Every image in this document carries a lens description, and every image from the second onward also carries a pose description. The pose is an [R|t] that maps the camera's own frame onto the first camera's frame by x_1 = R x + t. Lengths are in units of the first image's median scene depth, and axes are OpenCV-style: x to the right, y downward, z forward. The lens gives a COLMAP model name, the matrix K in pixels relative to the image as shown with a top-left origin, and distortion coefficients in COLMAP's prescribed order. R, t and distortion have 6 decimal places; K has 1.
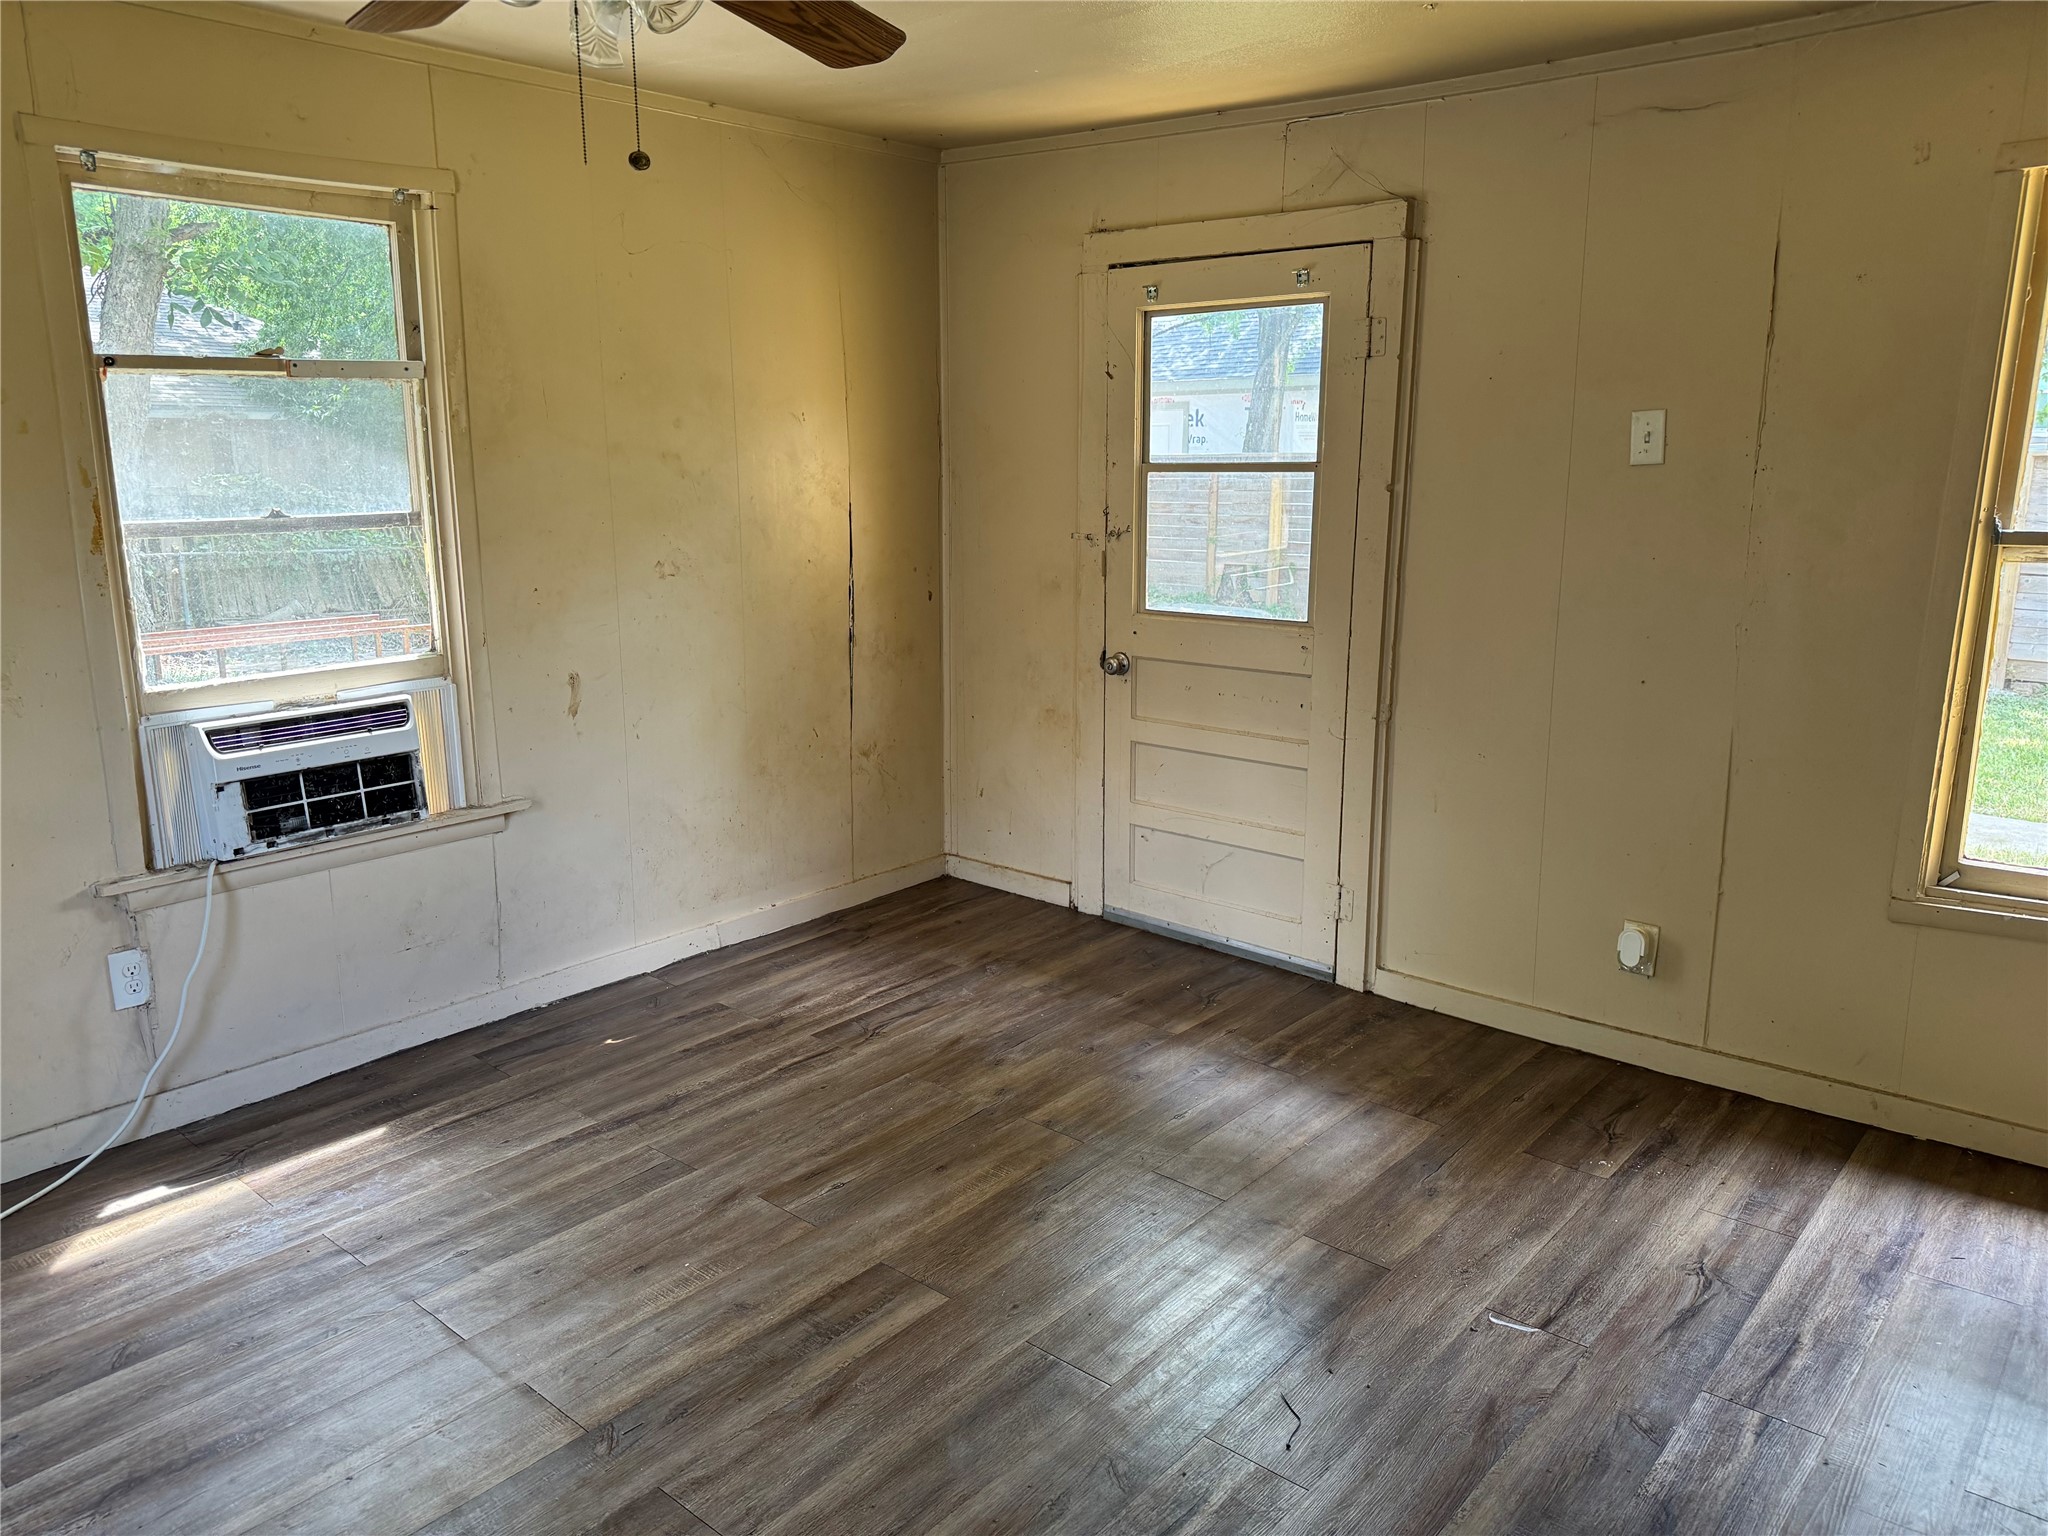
lens RADIAL K [[1435.9, 0, 1025.0], [0, 1435.9, 720.4], [0, 0, 1]] dist [0.121261, -0.173531]
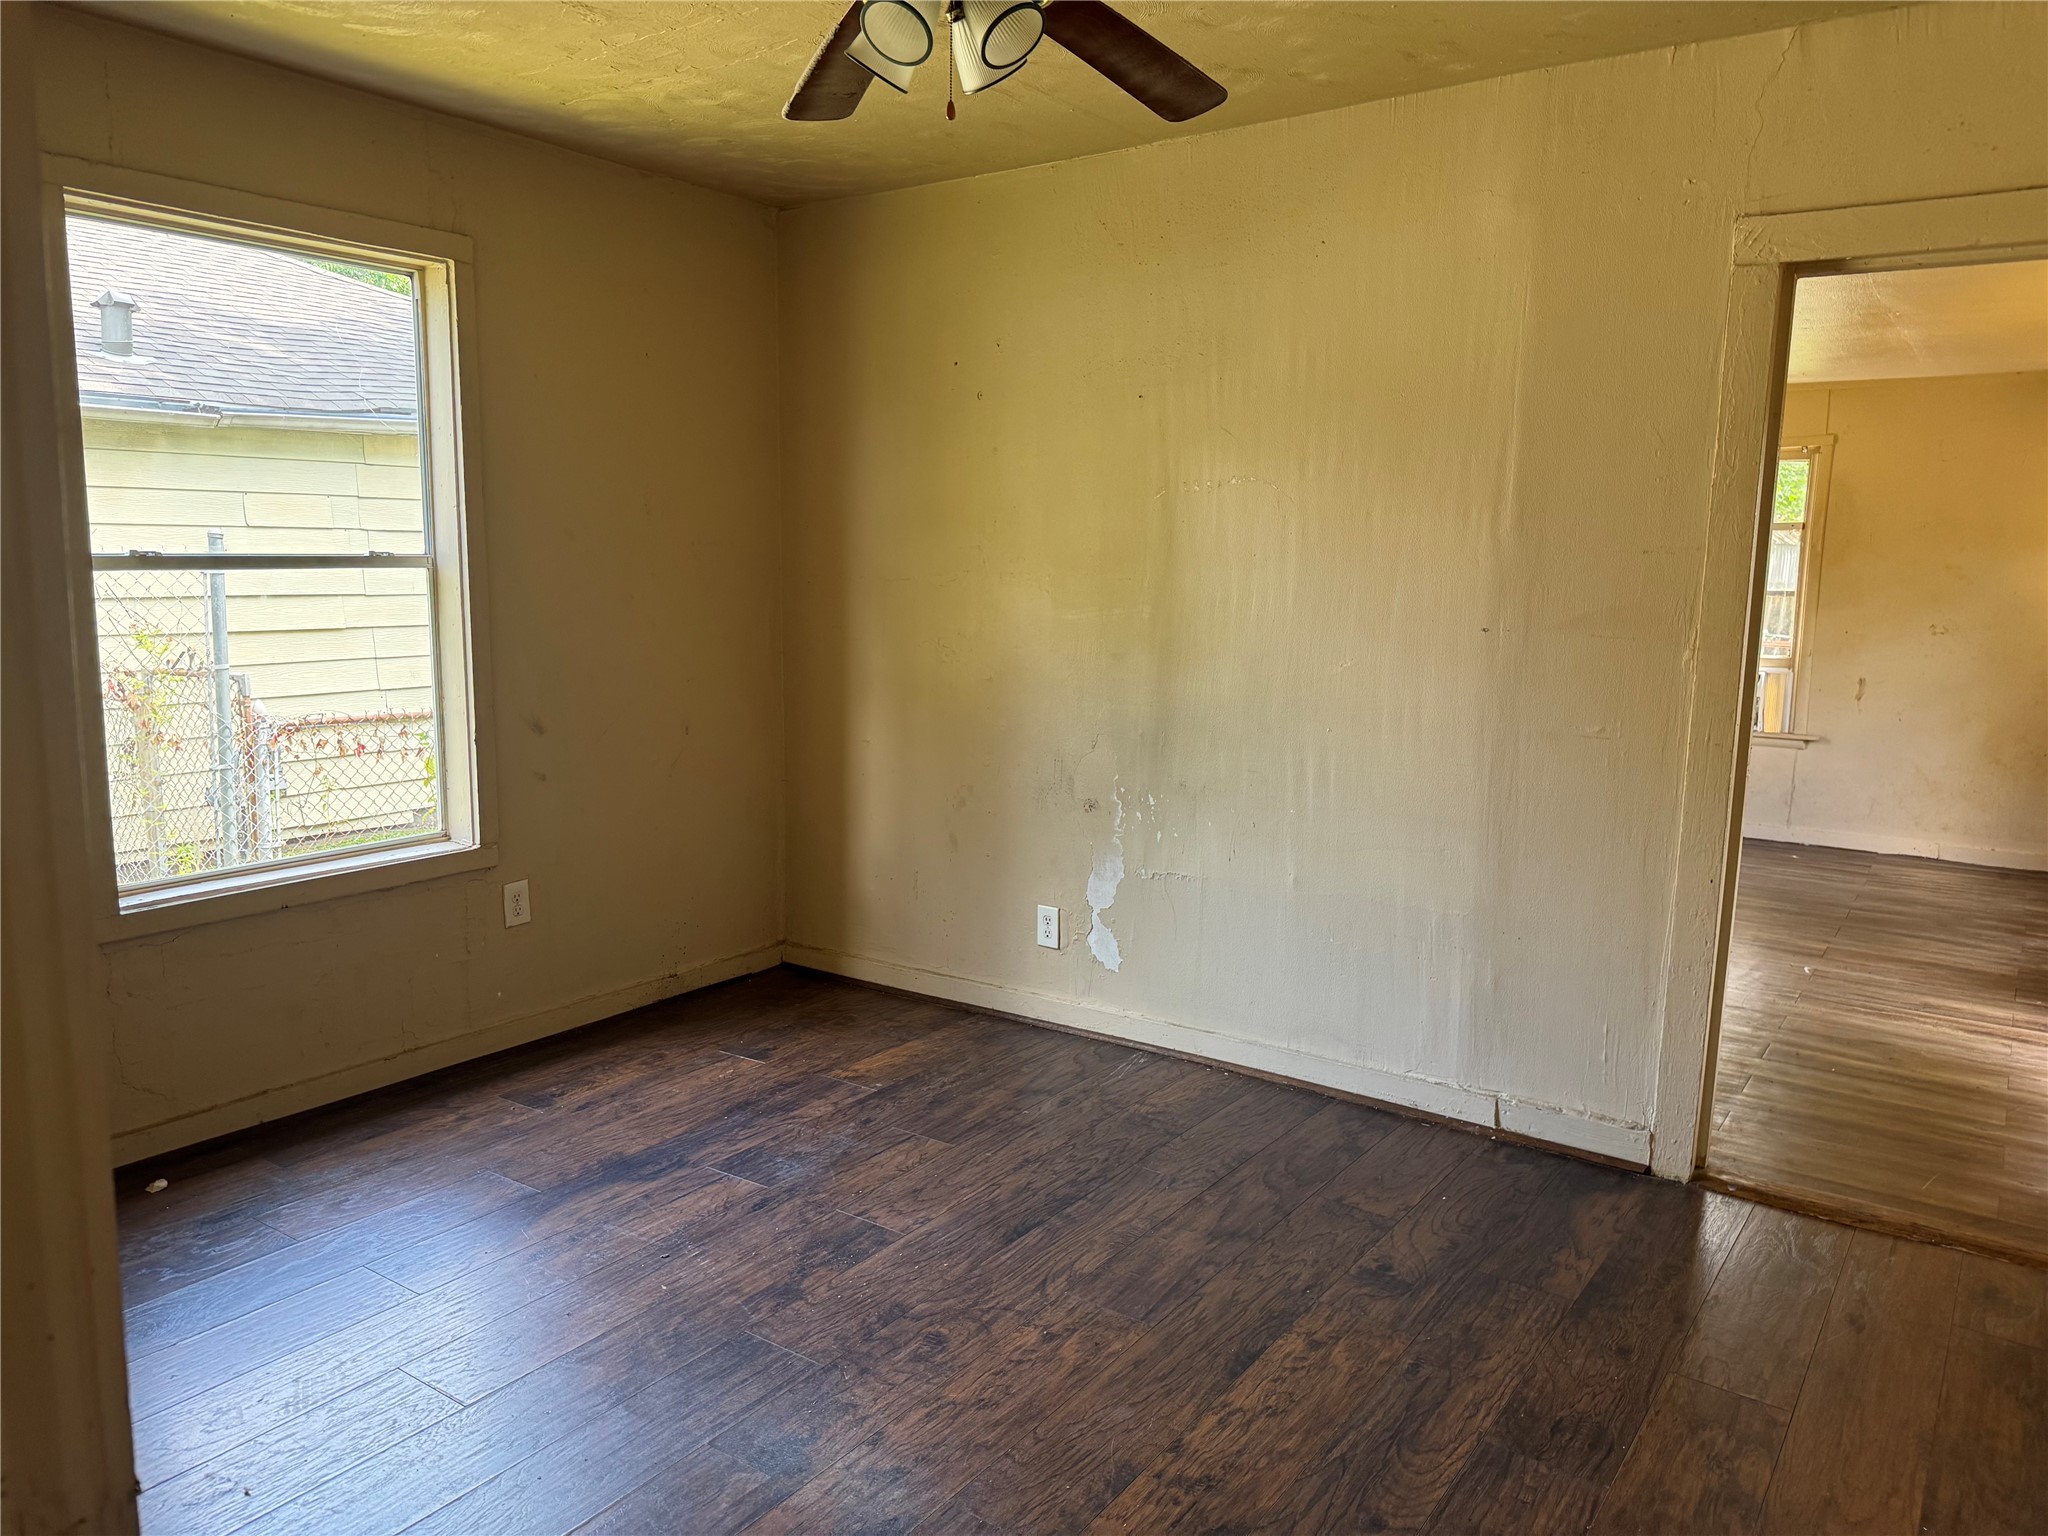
lens RADIAL K [[1439.8, 0, 1024.0], [0, 1439.8, 768.0], [0, 0, 1]] dist [0.002779, 0.002159]
pose [[0.095279, 0.159832, -0.982535, 1.706092], [-0.194540, 0.970984, 0.139088, 0.038407], [0.976256, 0.177890, 0.123607, -0.338946]]
